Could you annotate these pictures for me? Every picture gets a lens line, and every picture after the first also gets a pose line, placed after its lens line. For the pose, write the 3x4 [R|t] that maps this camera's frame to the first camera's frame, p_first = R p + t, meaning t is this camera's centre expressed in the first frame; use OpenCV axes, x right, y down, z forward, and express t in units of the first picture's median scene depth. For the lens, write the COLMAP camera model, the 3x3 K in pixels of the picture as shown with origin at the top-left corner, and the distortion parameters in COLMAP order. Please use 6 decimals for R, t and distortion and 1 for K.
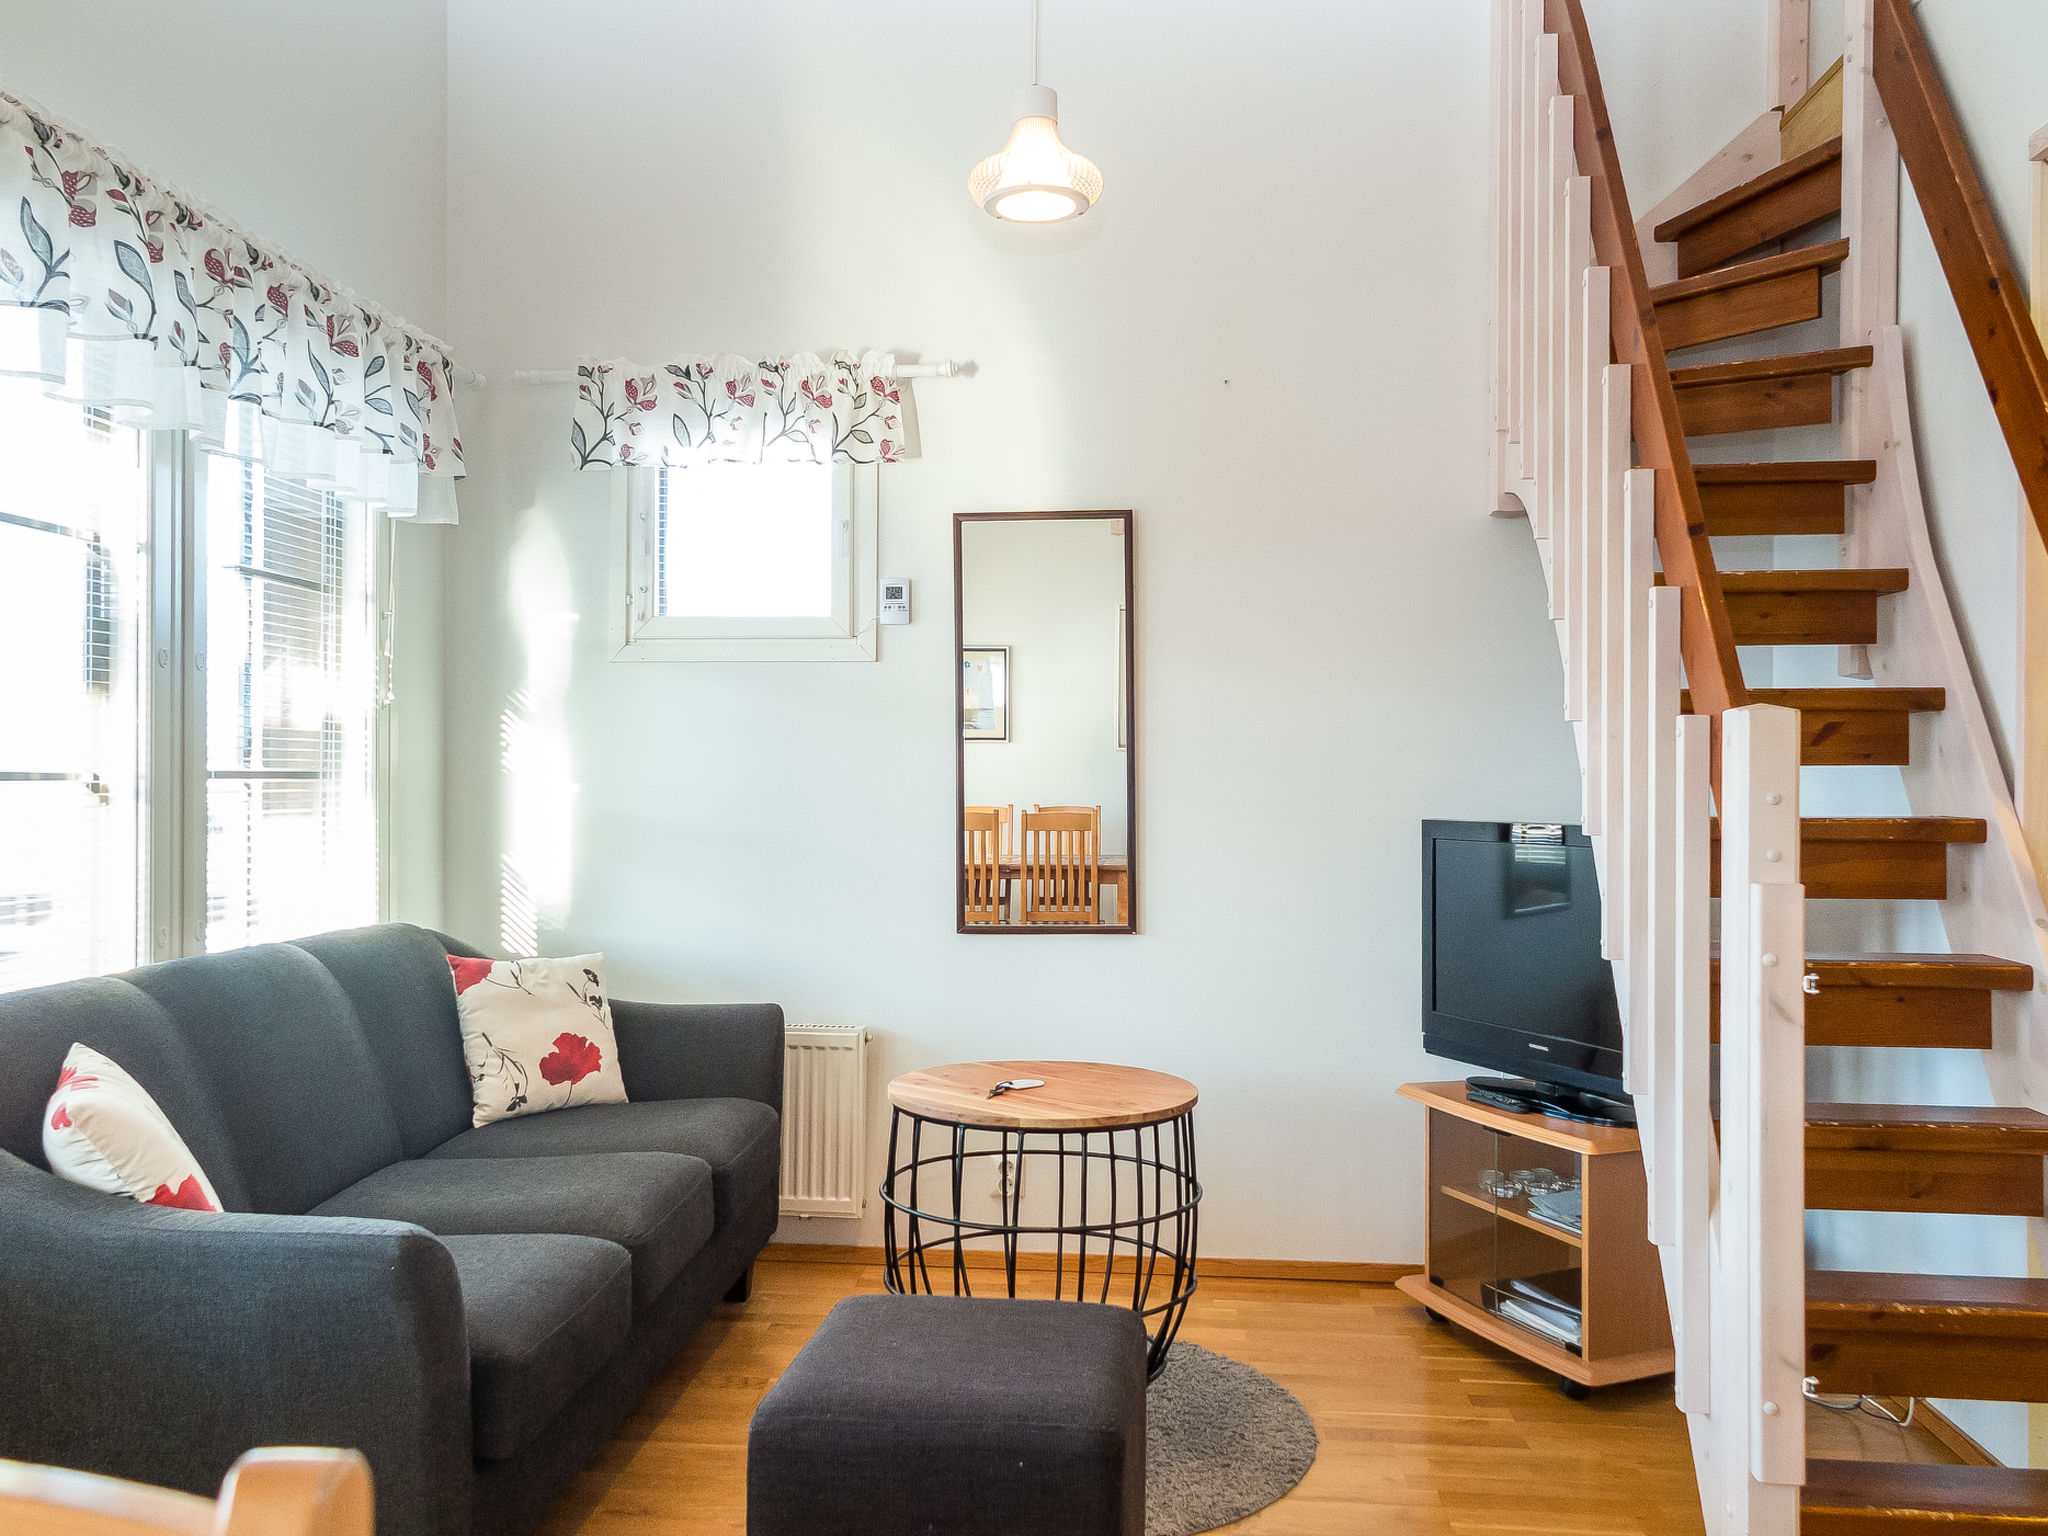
lens RADIAL K [[1611.6, 0, 1025.0], [0, 1611.6, 772.6], [0, 0, 1]] dist [0.023733, 0.013369]
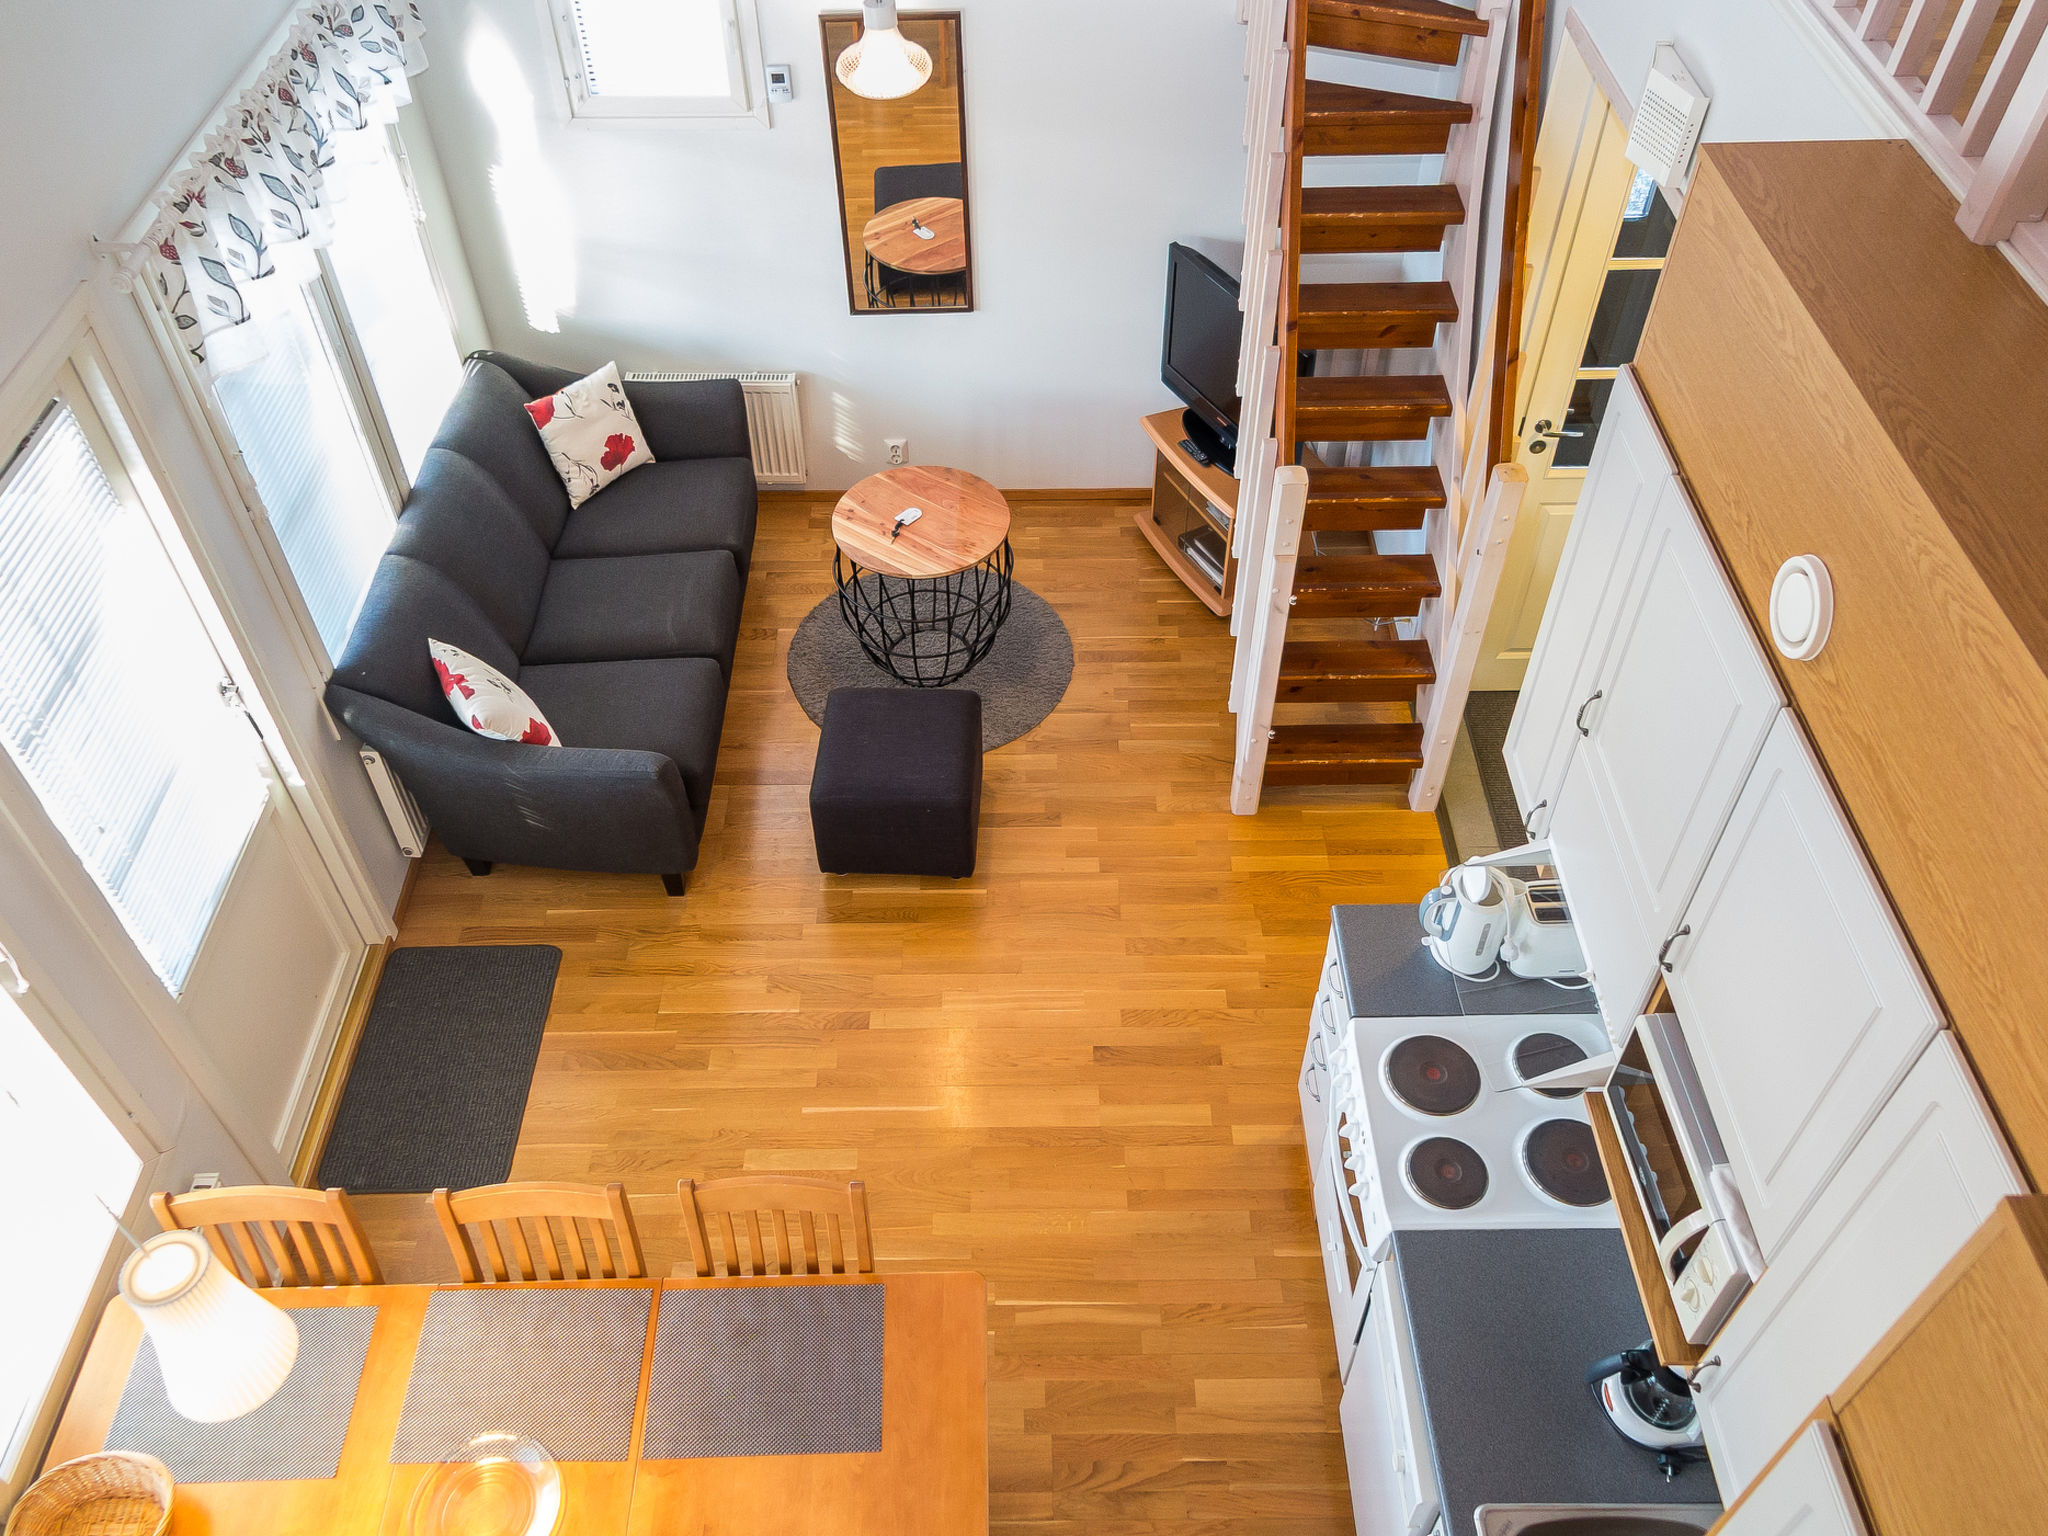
lens RADIAL K [[1611.6, 0, 1025.2], [0, 1611.6, 754.5], [0, 0, 1]] dist [0.023733, 0.013369]
pose [[0.996147, -0.068711, 0.054497, 0.008925], [0.007832, 0.688626, 0.725074, -0.765698], [-0.087349, -0.721854, 0.686511, -0.332239]]
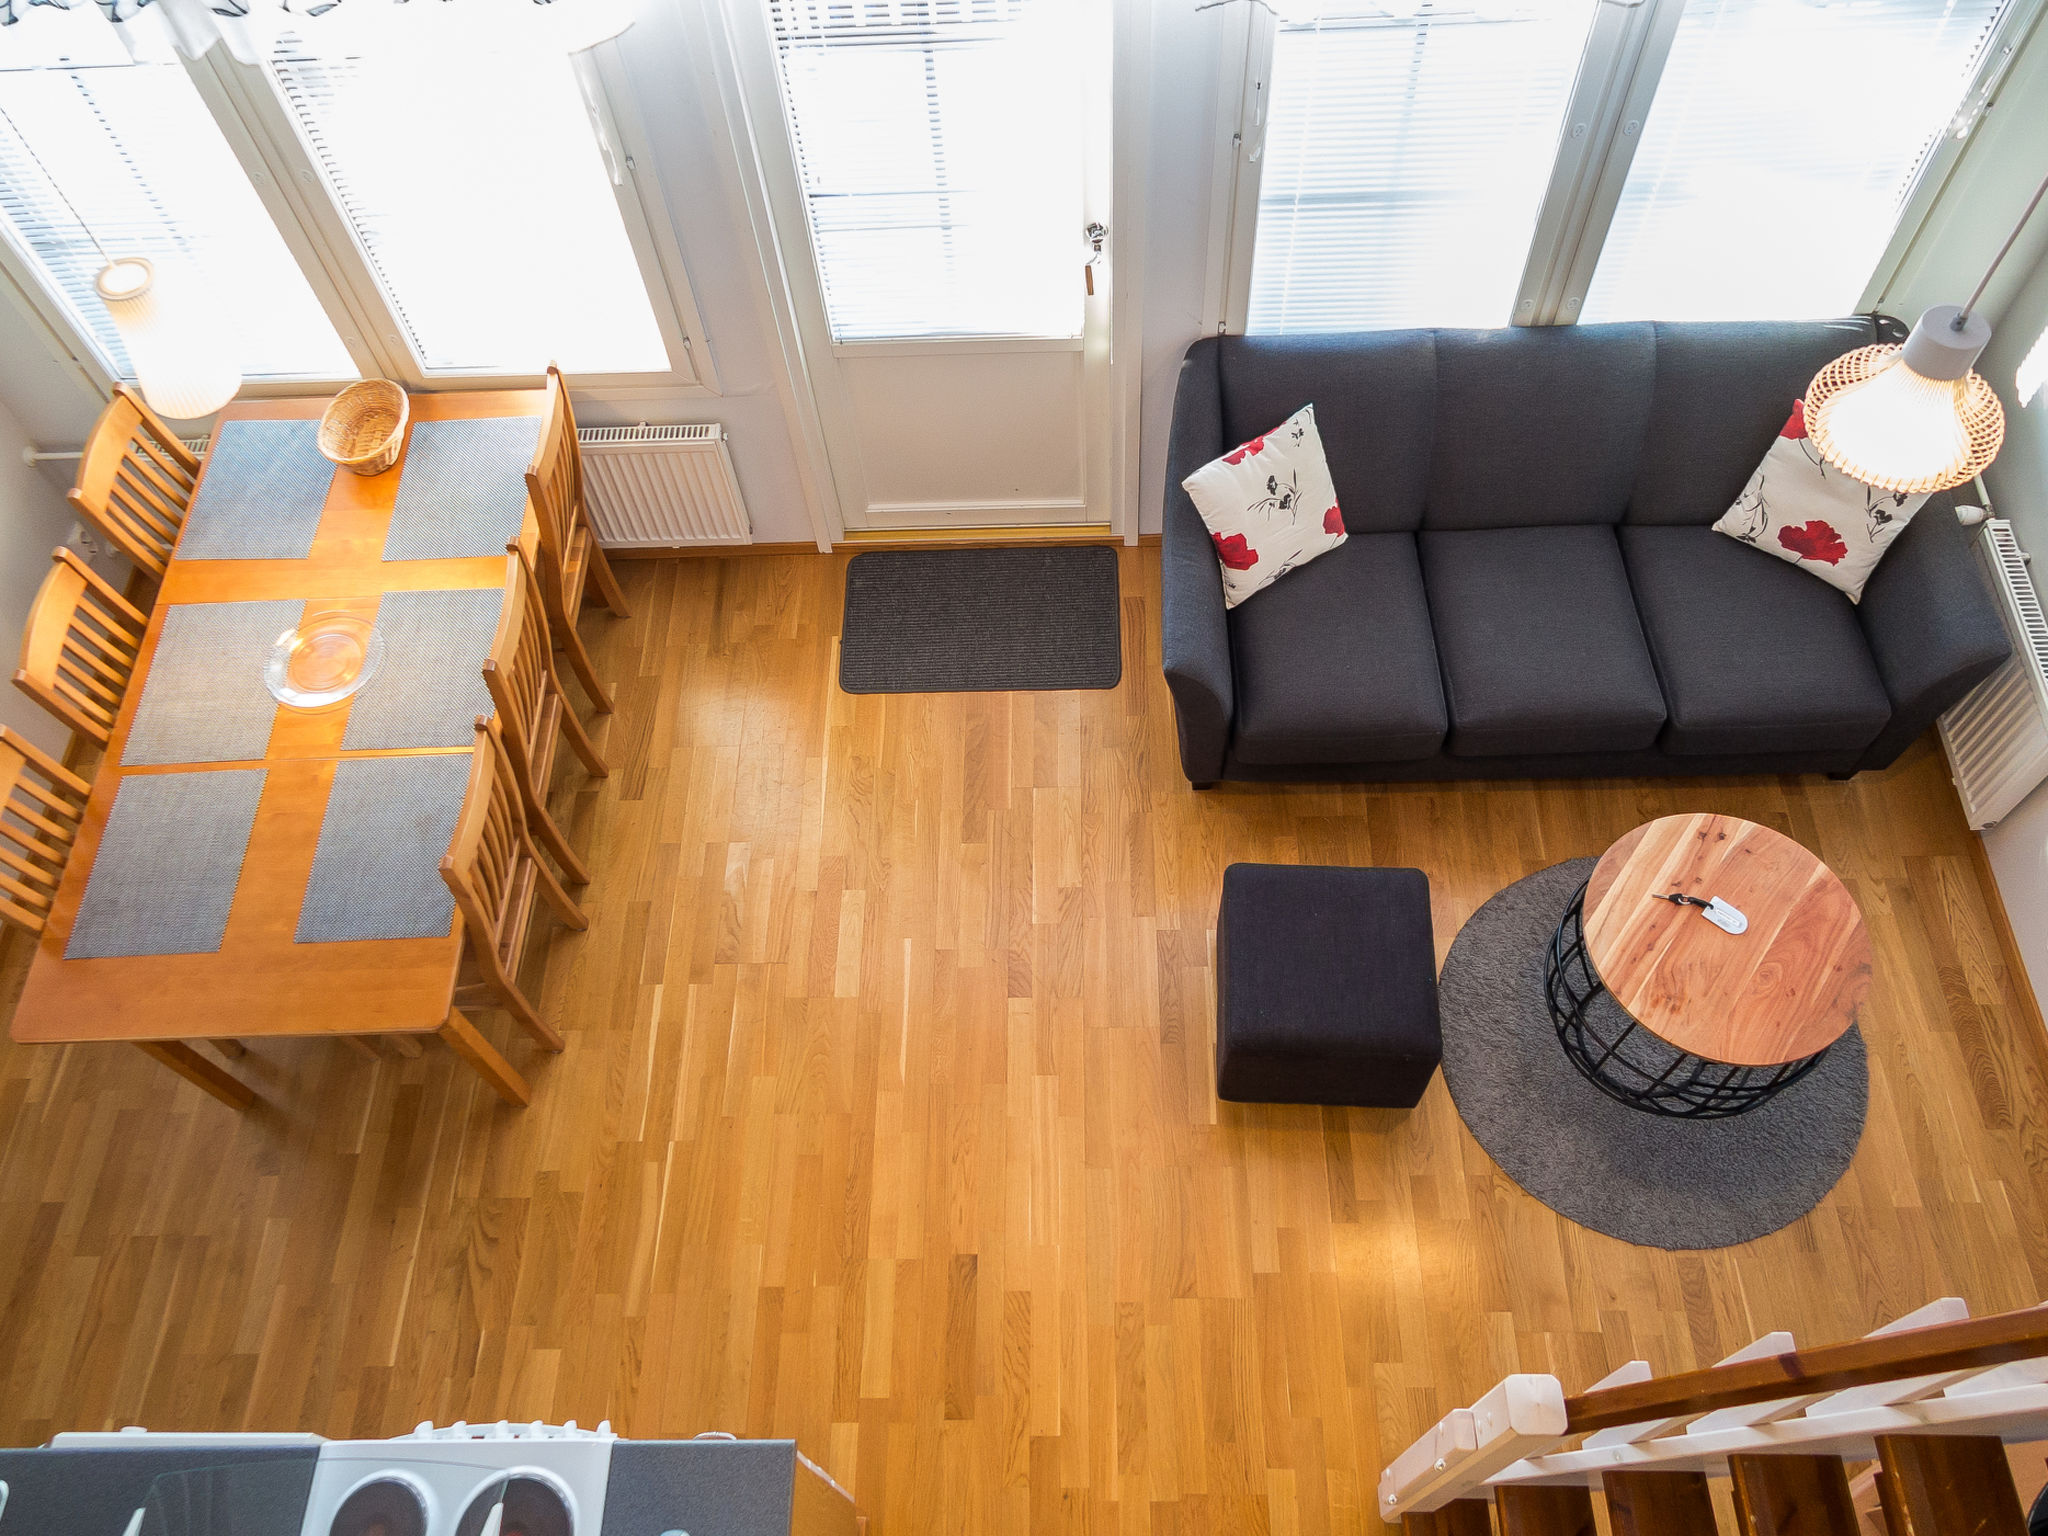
lens RADIAL K [[1611.6, 0, 1022.9], [0, 1611.6, 768.4], [0, 0, 1]] dist [0.023733, 0.013369]
pose [[0.070585, 0.856419, -0.511433, 0.394462], [0.053709, 0.508706, 0.859264, -0.746658], [0.996059, -0.088120, -0.010091, 0.457919]]
